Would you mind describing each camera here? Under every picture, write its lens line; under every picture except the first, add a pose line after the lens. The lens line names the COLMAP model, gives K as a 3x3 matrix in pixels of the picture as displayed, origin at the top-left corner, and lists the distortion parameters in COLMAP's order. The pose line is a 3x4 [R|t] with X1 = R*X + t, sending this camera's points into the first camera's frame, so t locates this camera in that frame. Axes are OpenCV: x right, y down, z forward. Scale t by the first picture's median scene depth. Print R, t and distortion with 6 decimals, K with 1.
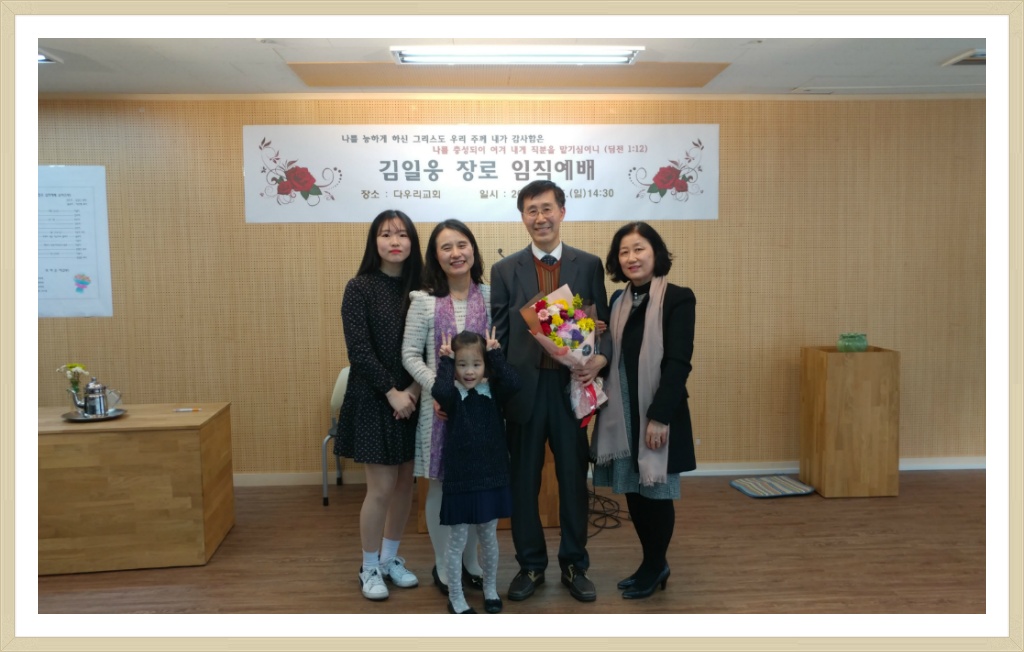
lens RADIAL K [[813.7, 0, 519.3], [0, 813.7, 329.1], [0, 0, 1]] dist [0.062551, -0.187592]
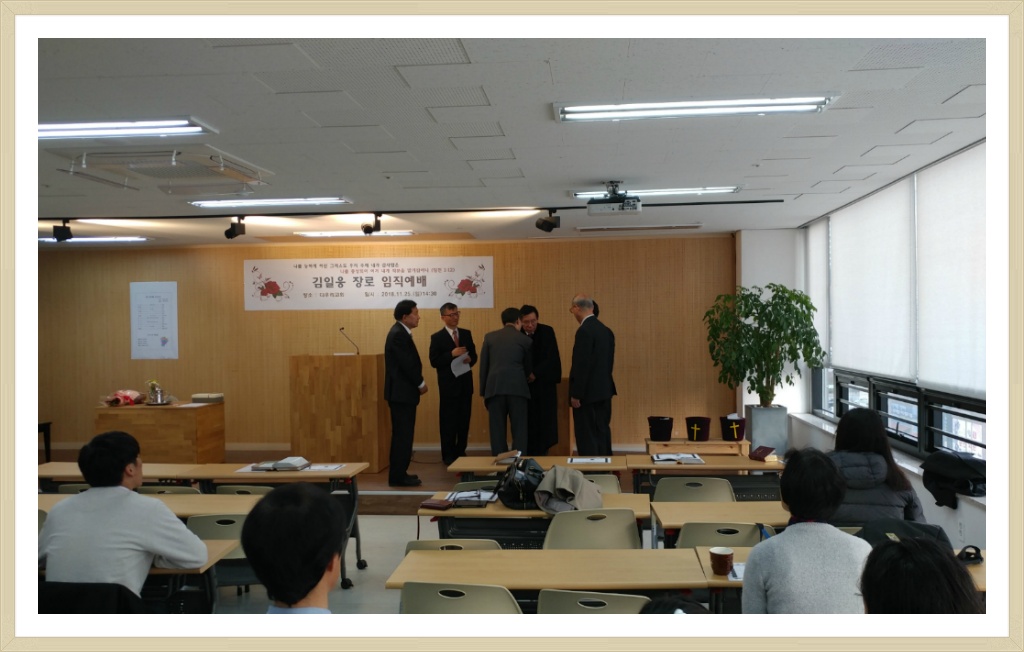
lens RADIAL K [[813.7, 0, 519.3], [0, 813.7, 329.1], [0, 0, 1]] dist [0.062551, -0.187592]
pose [[0.990652, 0.002865, -0.136382, 0.559767], [-0.011846, 0.997809, -0.065087, 0.030519], [0.135897, 0.066094, 0.988516, -0.794644]]
